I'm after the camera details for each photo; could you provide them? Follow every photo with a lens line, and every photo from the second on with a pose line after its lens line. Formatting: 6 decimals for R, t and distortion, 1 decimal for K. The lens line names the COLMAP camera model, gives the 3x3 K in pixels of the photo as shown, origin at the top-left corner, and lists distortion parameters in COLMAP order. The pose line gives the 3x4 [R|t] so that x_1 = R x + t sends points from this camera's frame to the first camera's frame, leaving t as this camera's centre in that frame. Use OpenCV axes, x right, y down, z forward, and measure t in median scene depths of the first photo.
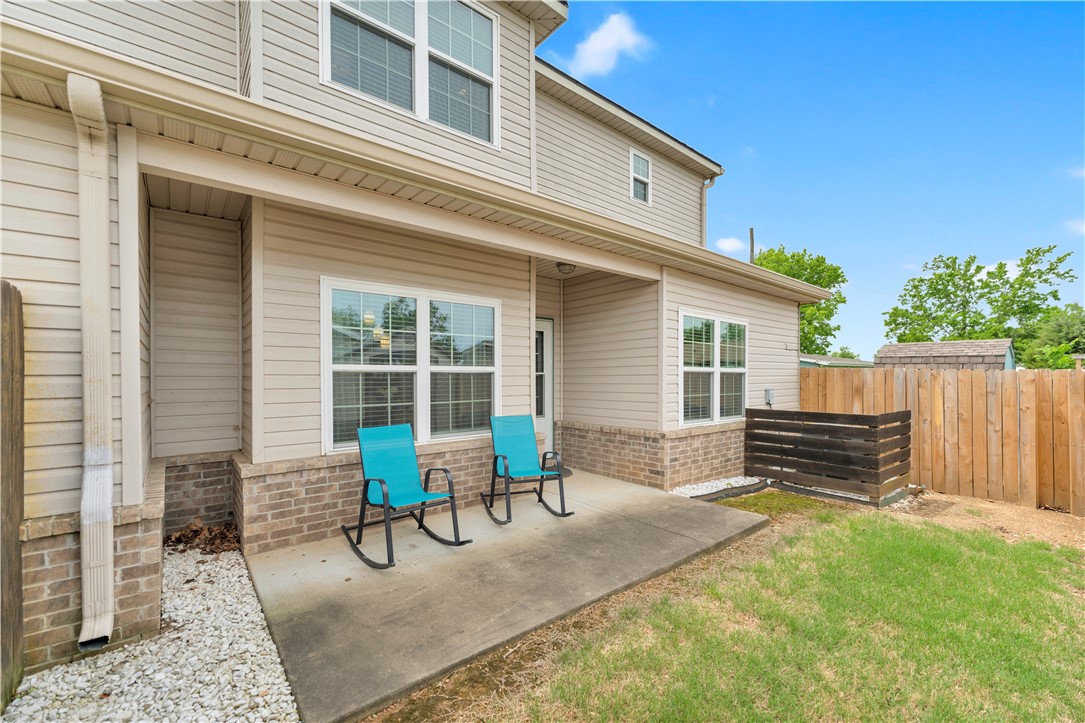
lens RADIAL K [[443.1, 0, 544.0], [0, 443.1, 381.9], [0, 0, 1]] dist [0.001590, 0.000201]
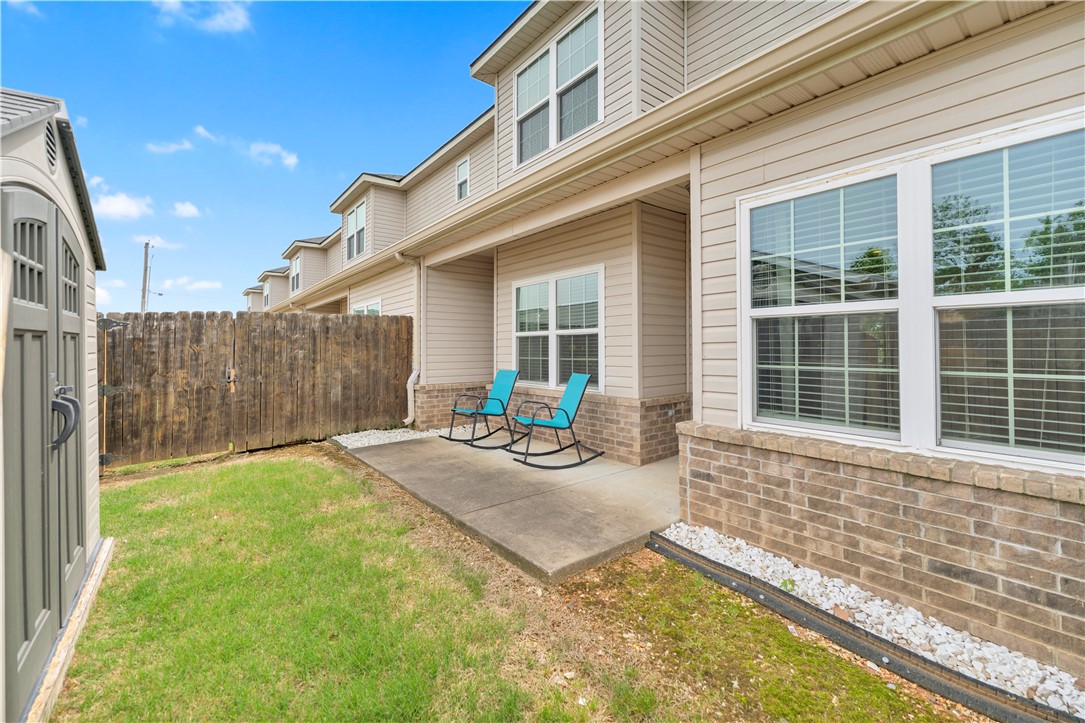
lens RADIAL K [[443.1, 0, 536.3], [0, 443.1, 342.0], [0, 0, 1]] dist [0.001590, 0.000201]
pose [[-0.020247, -0.012594, -0.999716, 0.945988], [-0.006622, 0.999900, -0.012462, 0.013585], [0.999773, 0.006368, -0.020328, 0.867426]]
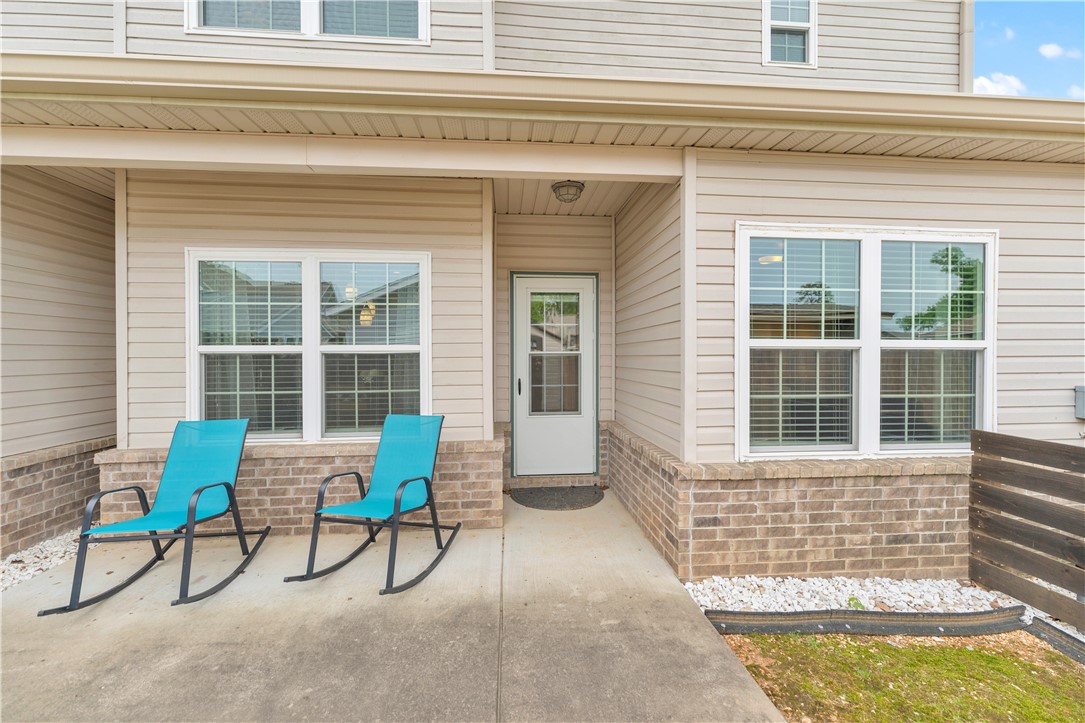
lens RADIAL K [[443.1, 0, 542.7], [0, 443.1, 359.2], [0, 0, 1]] dist [0.001590, 0.000201]
pose [[0.822475, 0.004067, -0.568786, 0.464017], [-0.003774, 0.999991, 0.001693, -0.012662], [0.568788, 0.000754, 0.822484, 0.512800]]
